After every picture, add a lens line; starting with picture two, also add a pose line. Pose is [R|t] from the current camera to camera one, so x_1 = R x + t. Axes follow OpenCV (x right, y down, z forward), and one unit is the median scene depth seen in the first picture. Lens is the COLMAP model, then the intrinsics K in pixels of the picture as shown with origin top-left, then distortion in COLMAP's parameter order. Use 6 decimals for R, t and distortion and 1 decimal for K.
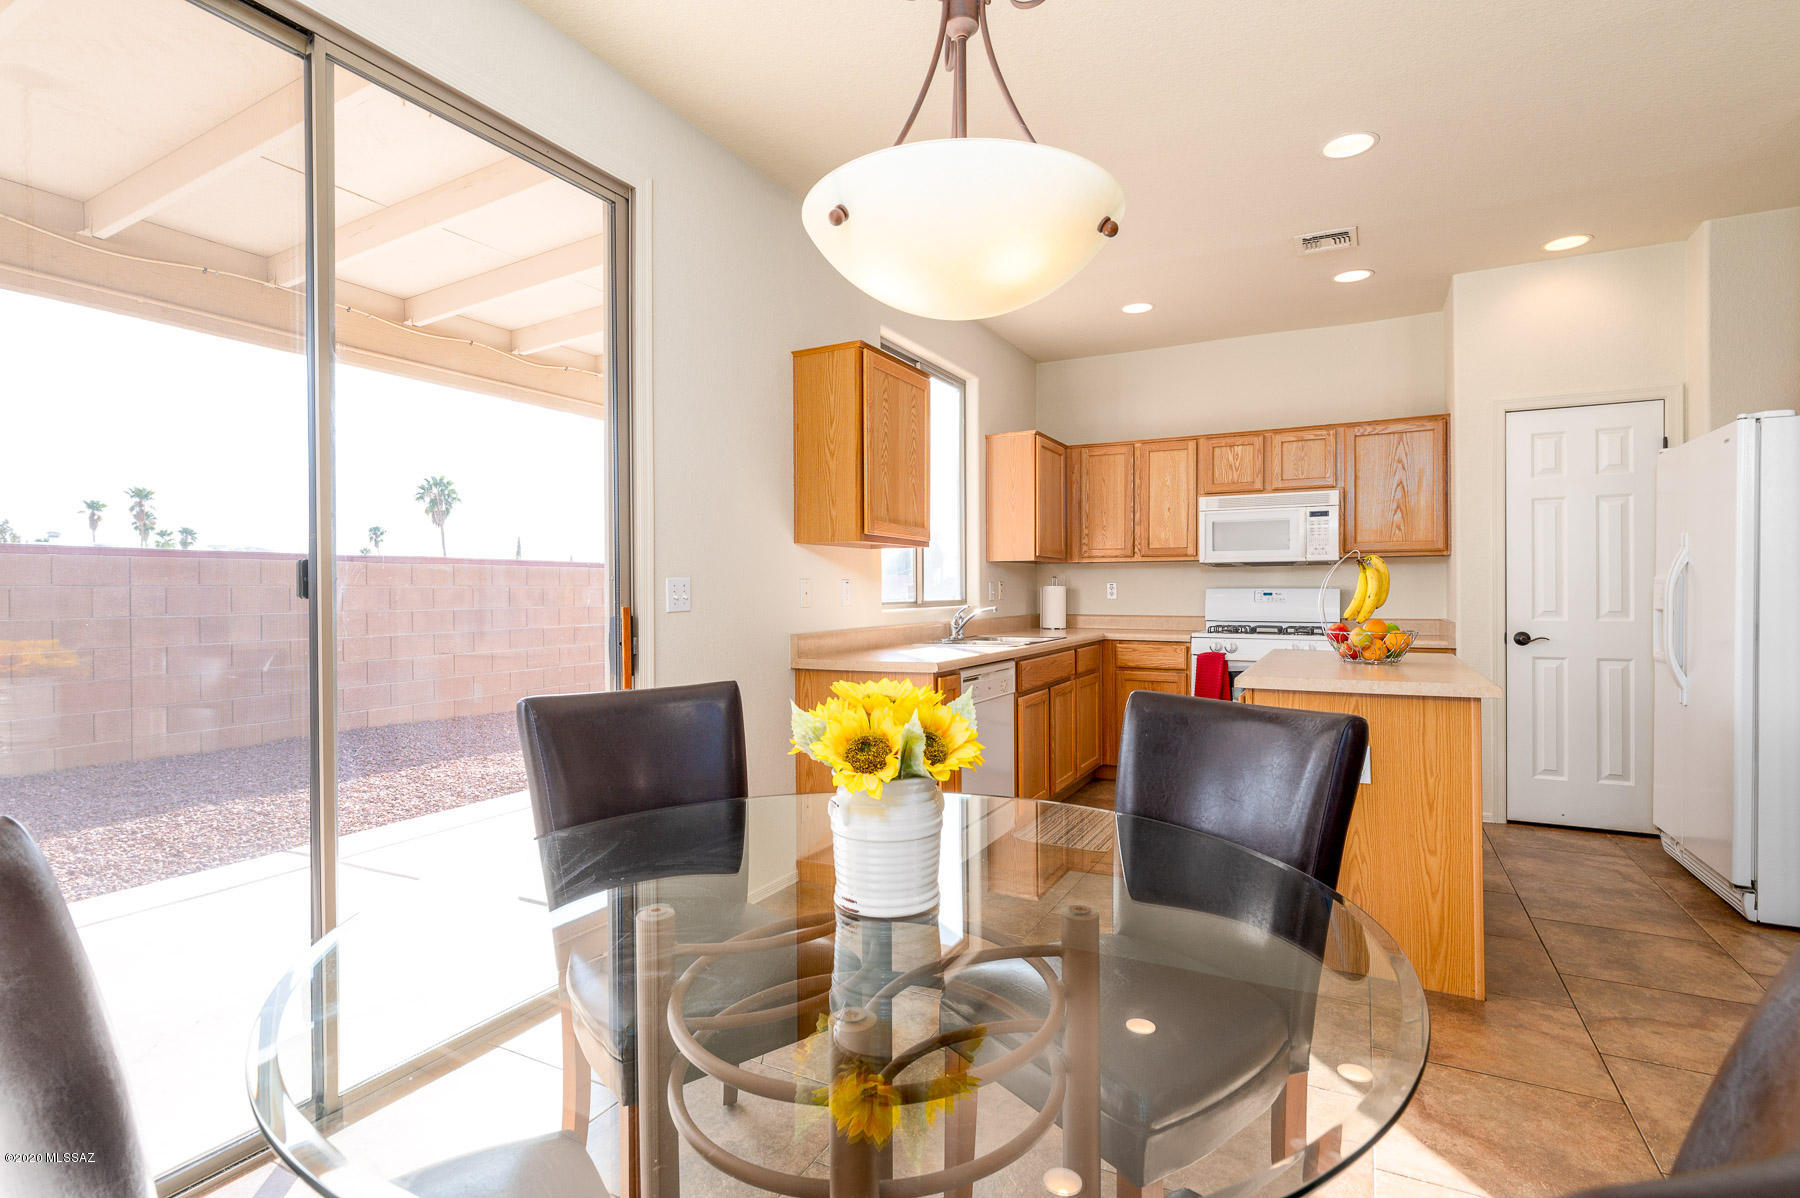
lens RADIAL K [[862.8, 0, 906.6], [0, 862.8, 595.2], [0, 0, 1]] dist [-0.001455, 0.000376]
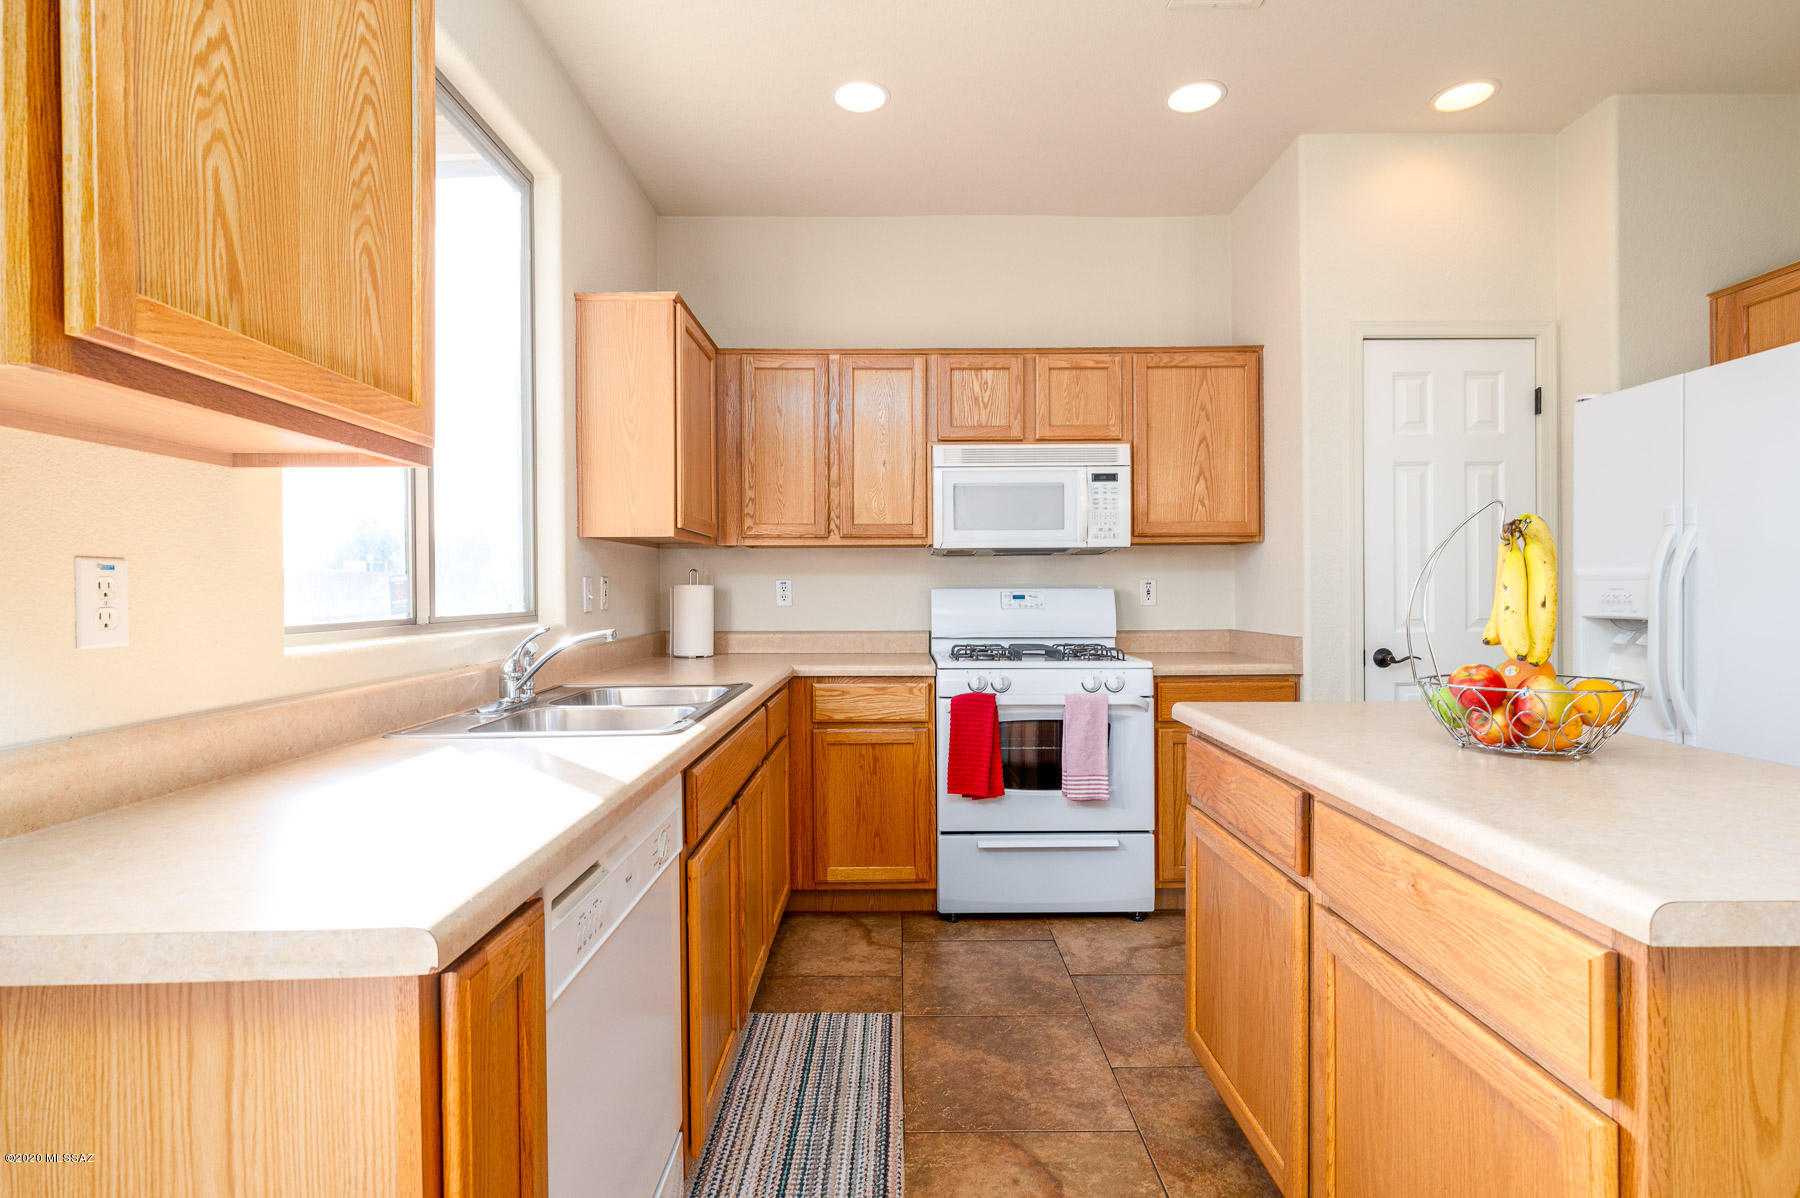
lens RADIAL K [[862.8, 0, 903.9], [0, 862.8, 594.7], [0, 0, 1]] dist [-0.001455, 0.000376]
pose [[0.883903, -0.004256, 0.467651, 0.025978], [0.005563, 0.999984, -0.001413, -0.002924], [-0.467638, 0.003851, 0.883912, 0.506543]]
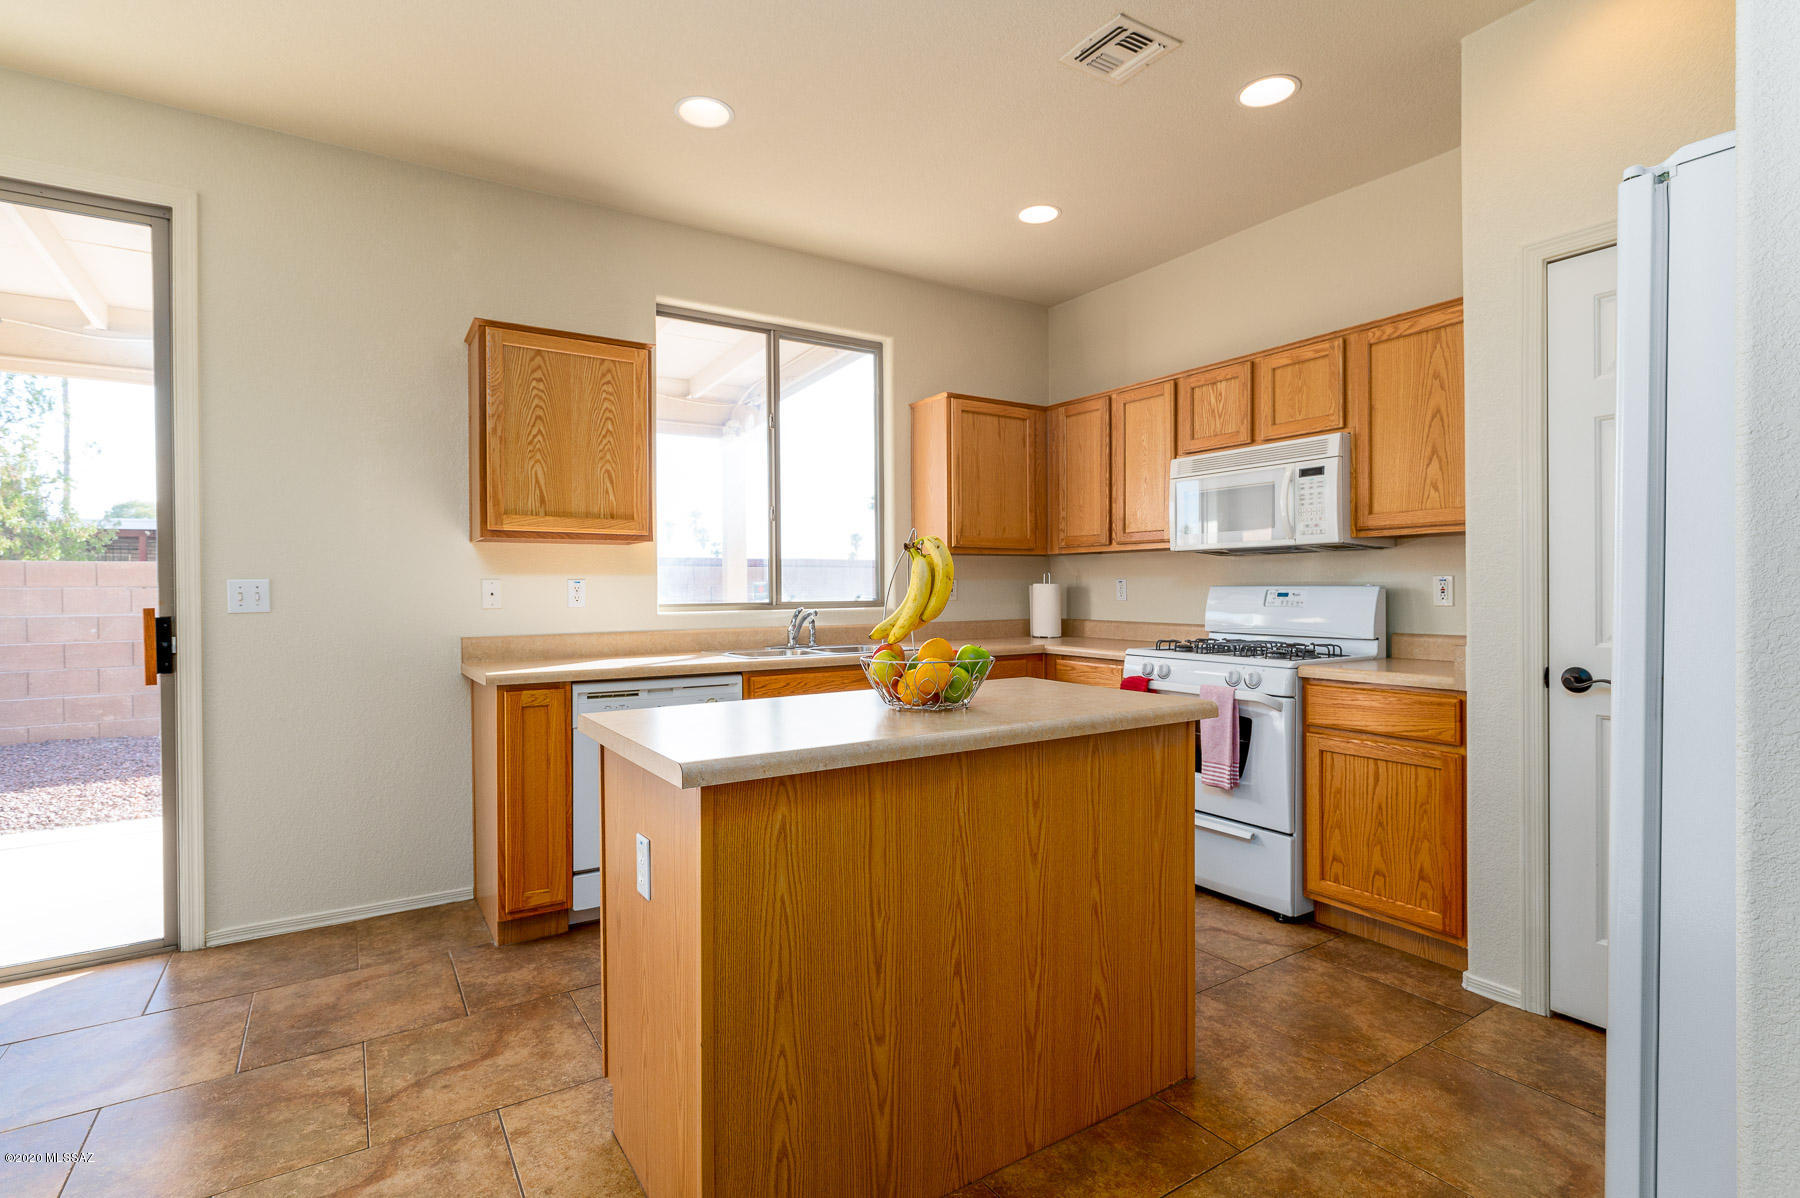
lens RADIAL K [[862.8, 0, 904.4], [0, 862.8, 595.2], [0, 0, 1]] dist [-0.001455, 0.000376]
pose [[0.872996, 0.002456, -0.487721, 0.558353], [-0.000678, 0.999992, 0.003823, -0.003939], [0.487727, -0.003007, 0.872991, 0.298911]]
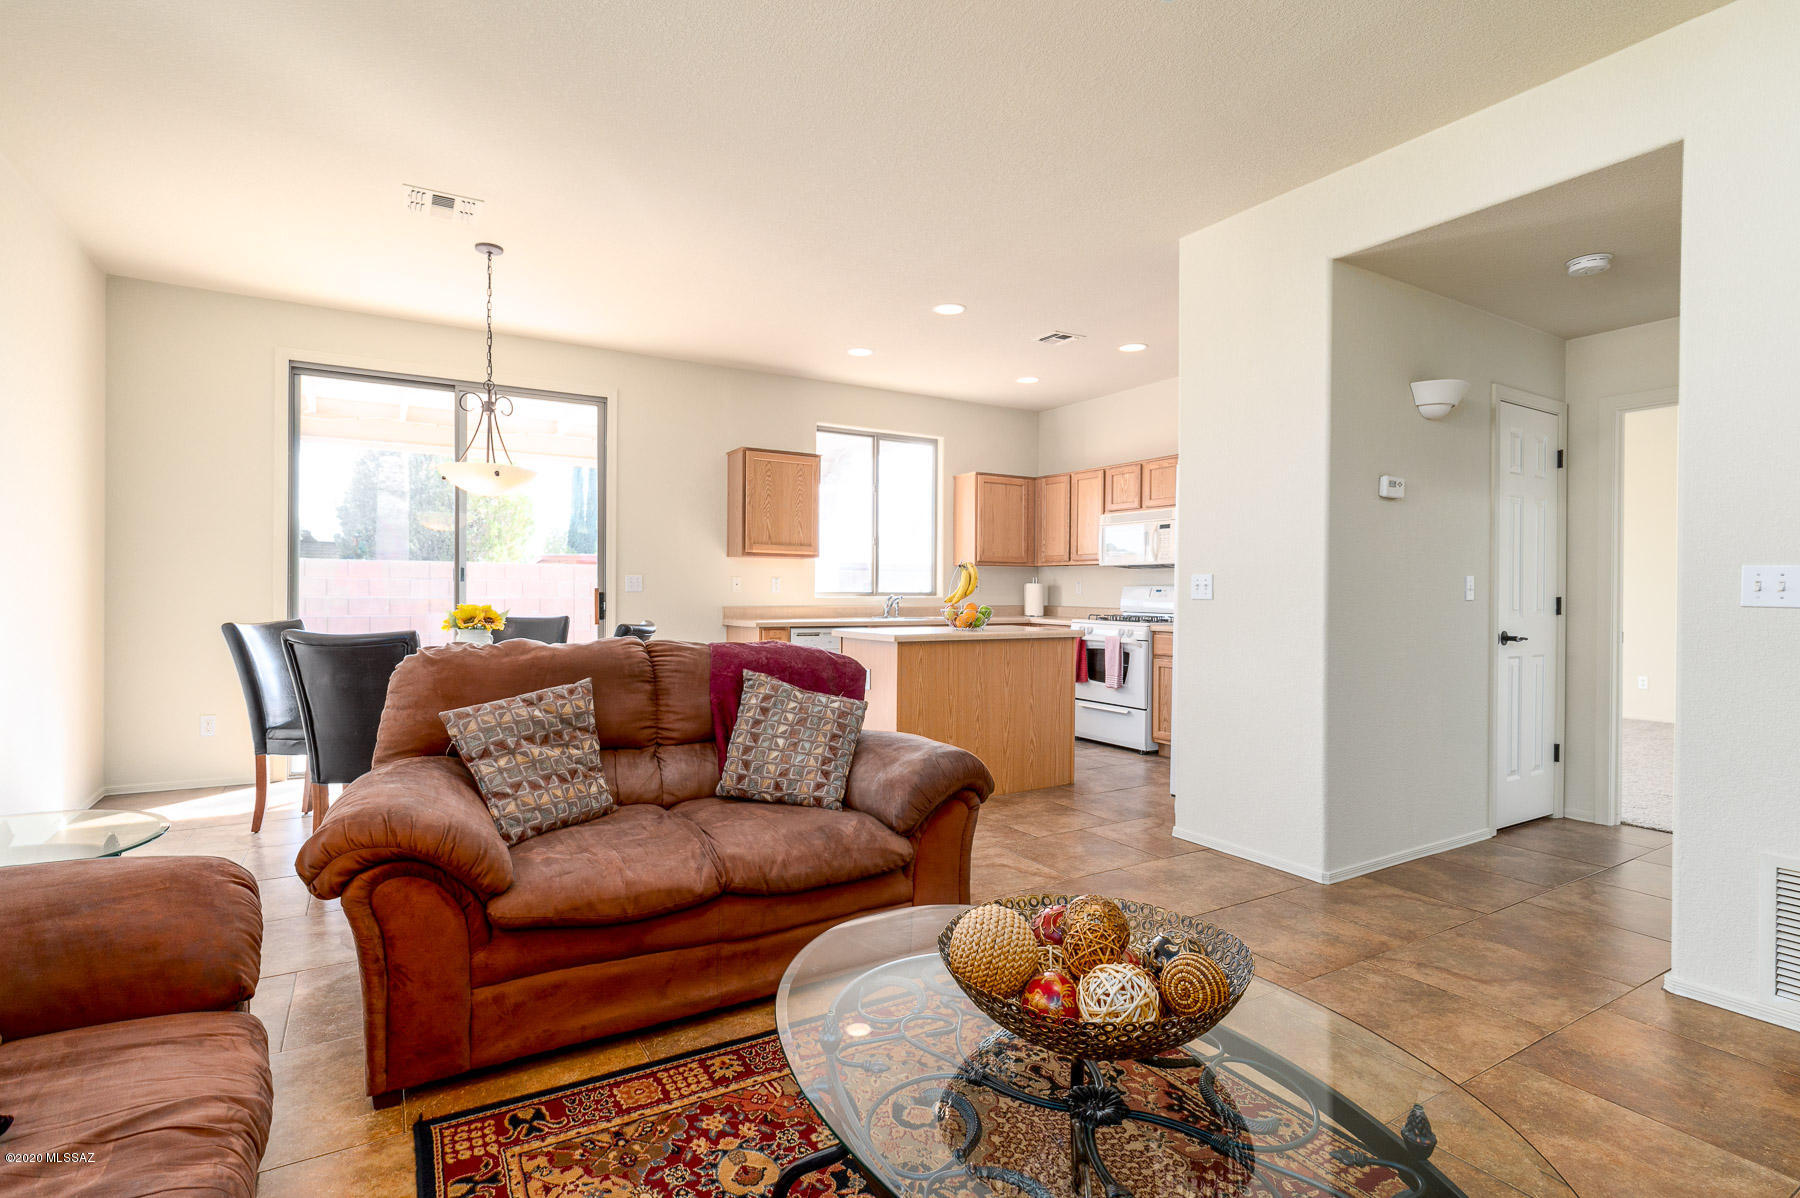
lens RADIAL K [[862.8, 0, 904.6], [0, 862.8, 593.0], [0, 0, 1]] dist [-0.001455, 0.000376]
pose [[0.859159, 0.011964, -0.511569, 0.841940], [-0.014049, 0.999901, -0.000210, 0.008405], [0.511516, 0.007367, 0.859242, -0.285083]]
